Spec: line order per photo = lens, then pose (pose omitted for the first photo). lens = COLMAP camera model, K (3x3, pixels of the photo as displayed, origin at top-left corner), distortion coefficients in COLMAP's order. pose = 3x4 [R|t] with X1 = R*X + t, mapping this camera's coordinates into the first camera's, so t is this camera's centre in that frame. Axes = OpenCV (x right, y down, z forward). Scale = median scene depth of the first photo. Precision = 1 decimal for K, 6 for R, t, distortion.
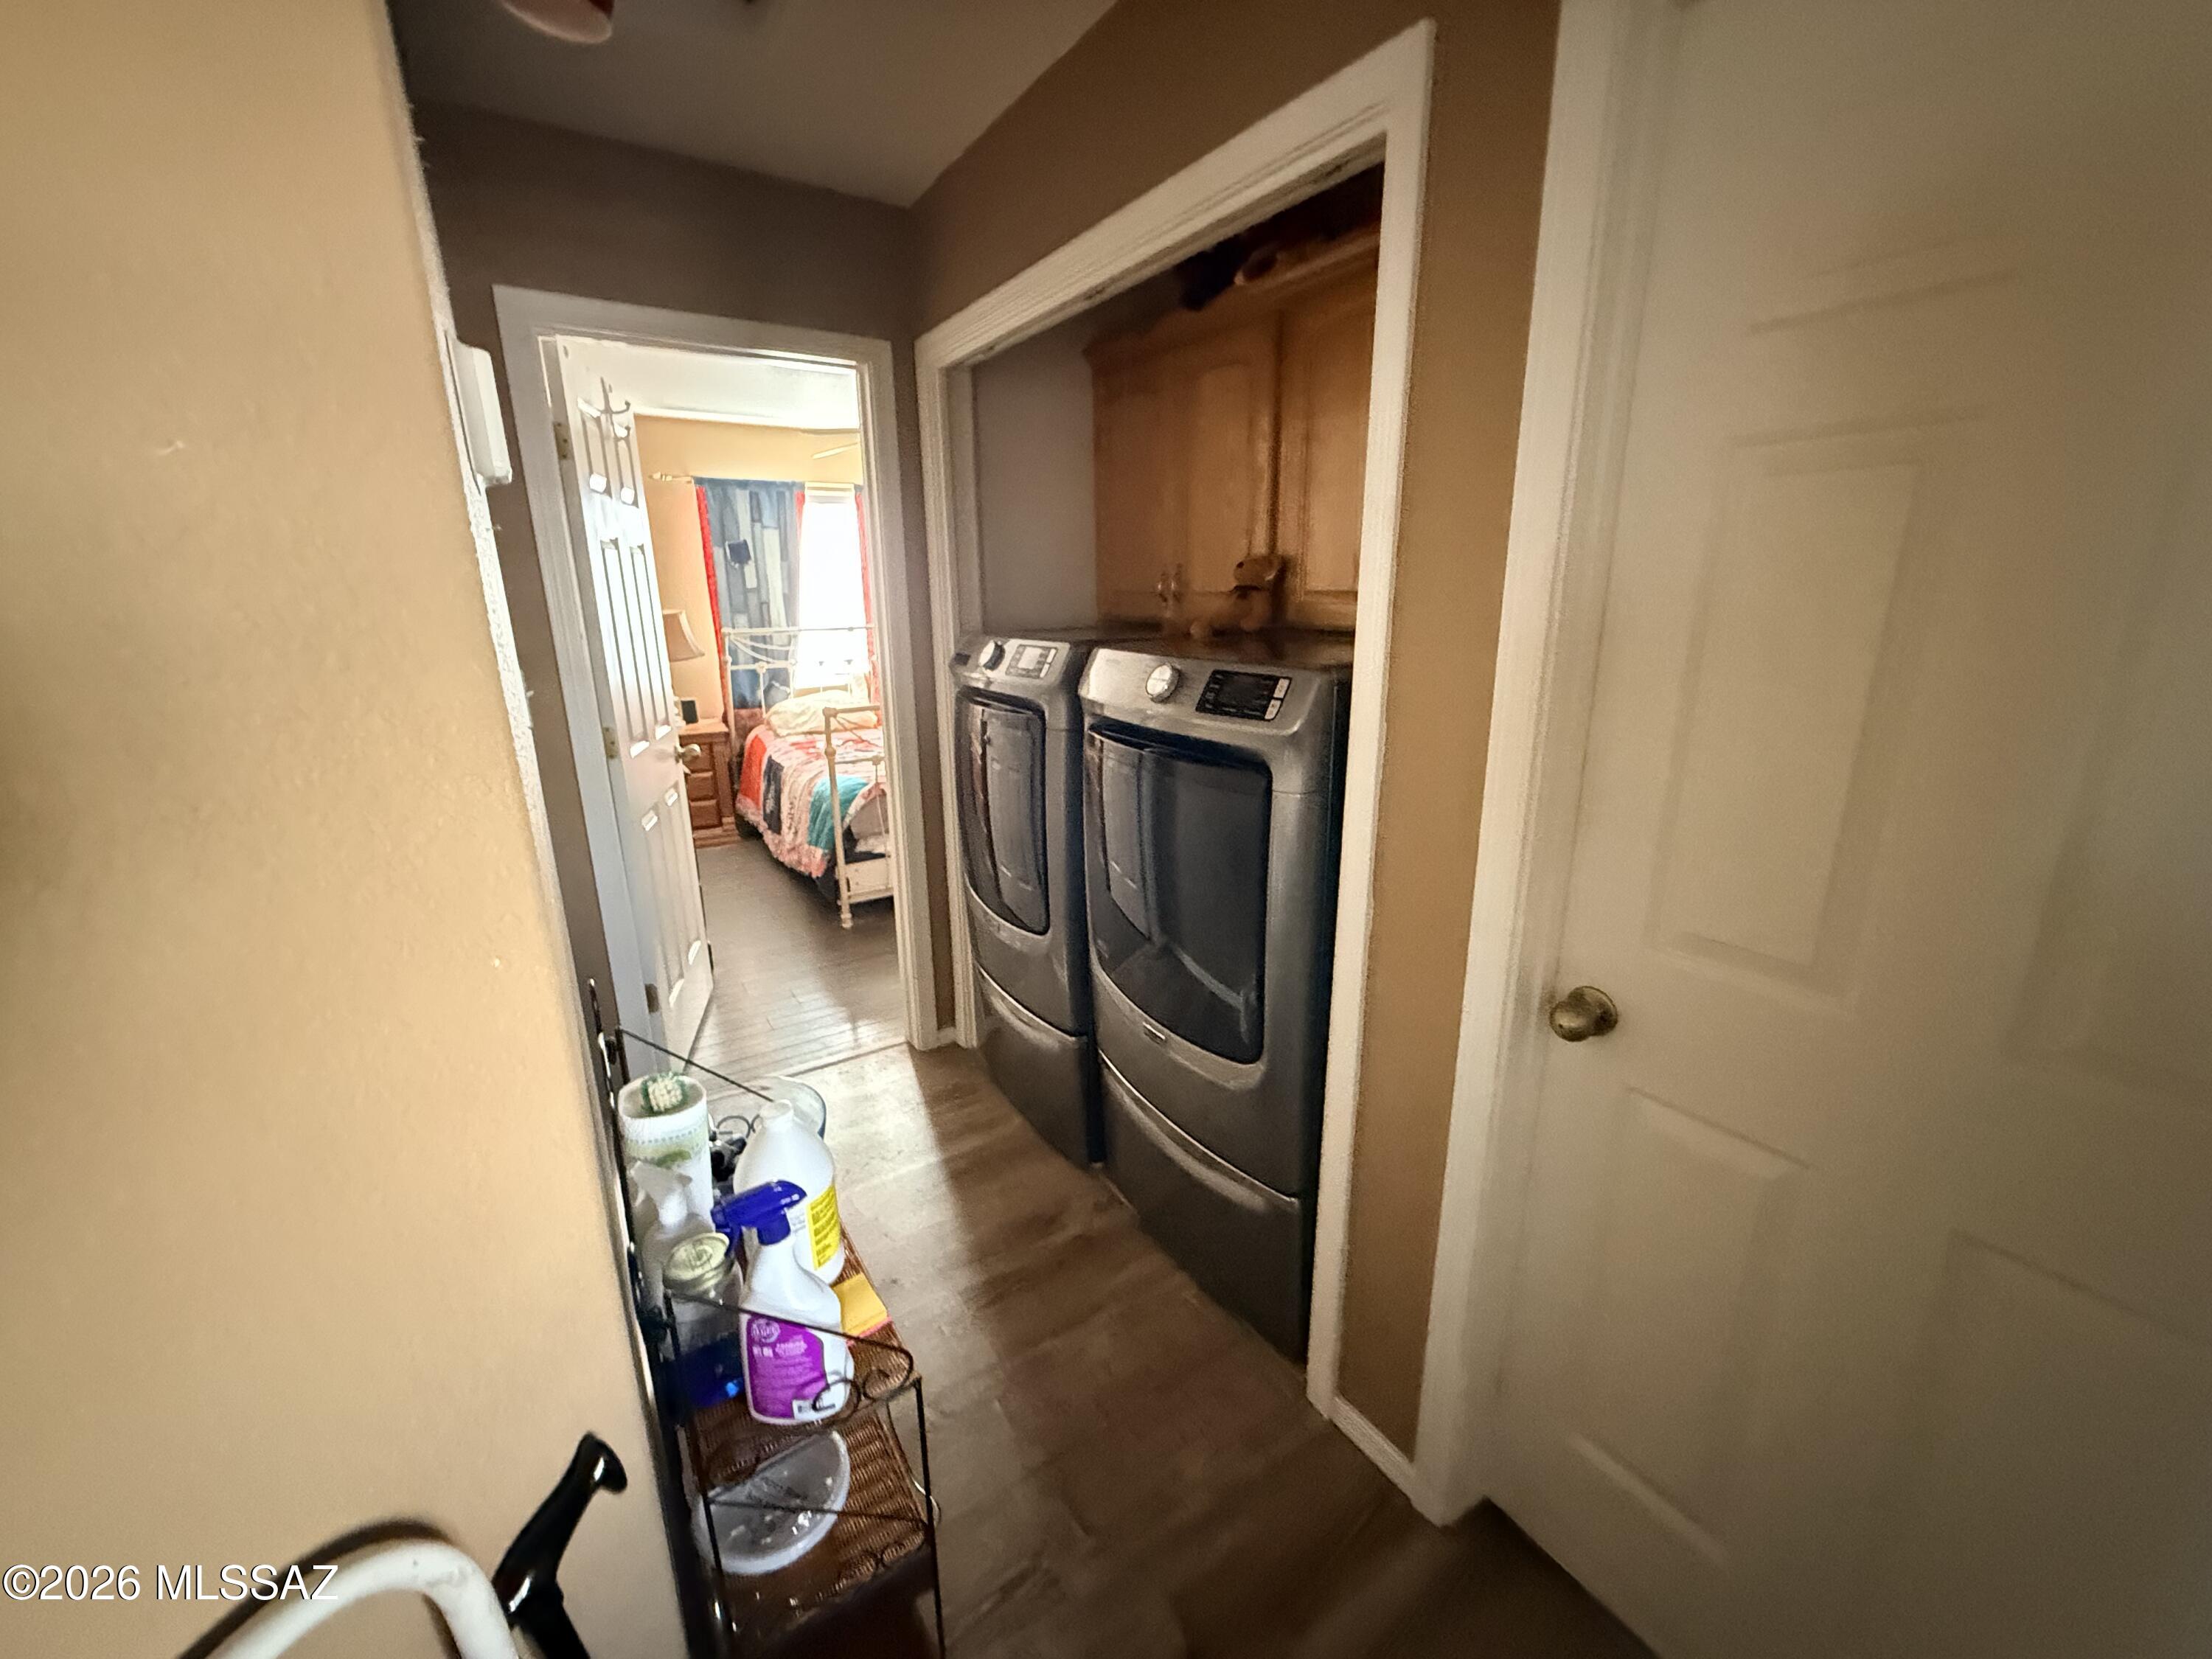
lens RADIAL K [[876.3, 0, 1105.6], [0, 876.3, 823.5], [0, 0, 1]] dist [-0.001970, -0.000053]
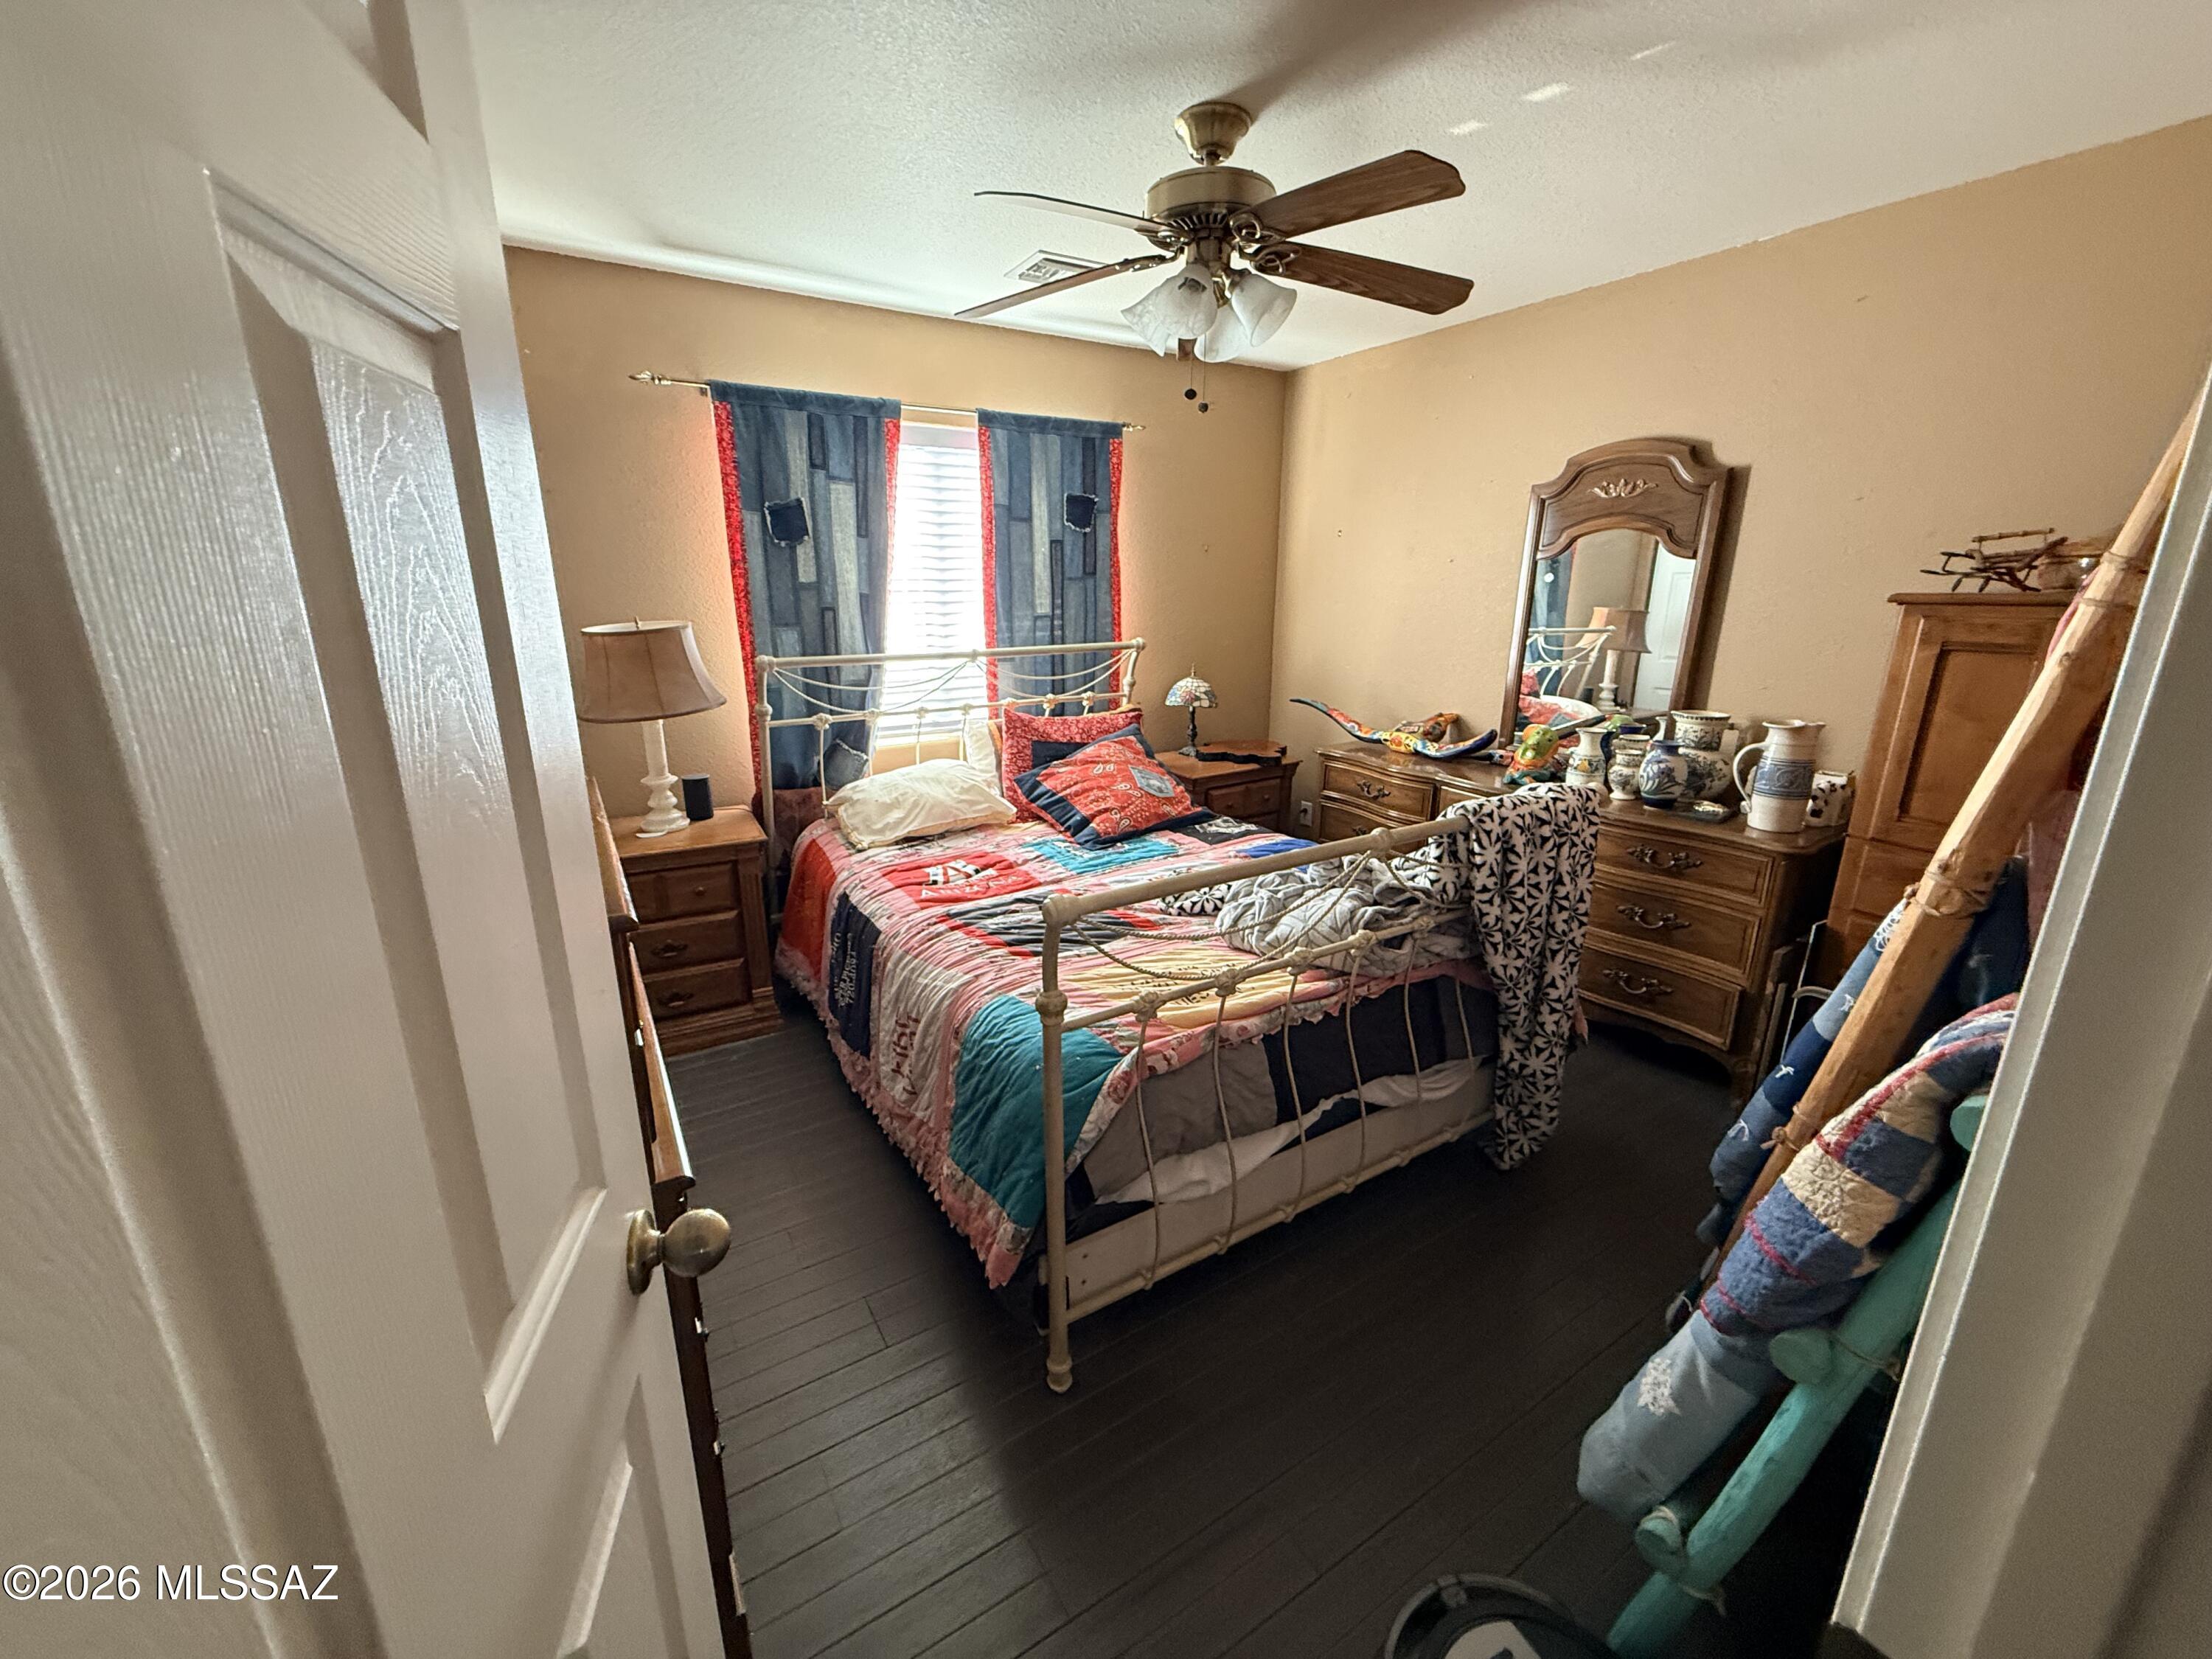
lens RADIAL K [[876.3, 0, 1103.6], [0, 876.3, 831.0], [0, 0, 1]] dist [-0.001970, -0.000053]
pose [[0.999850, 0.013861, -0.010357, -0.202408], [-0.013862, 0.999904, -0.000044, -0.109423], [0.010355, 0.000187, 0.999946, 0.427615]]
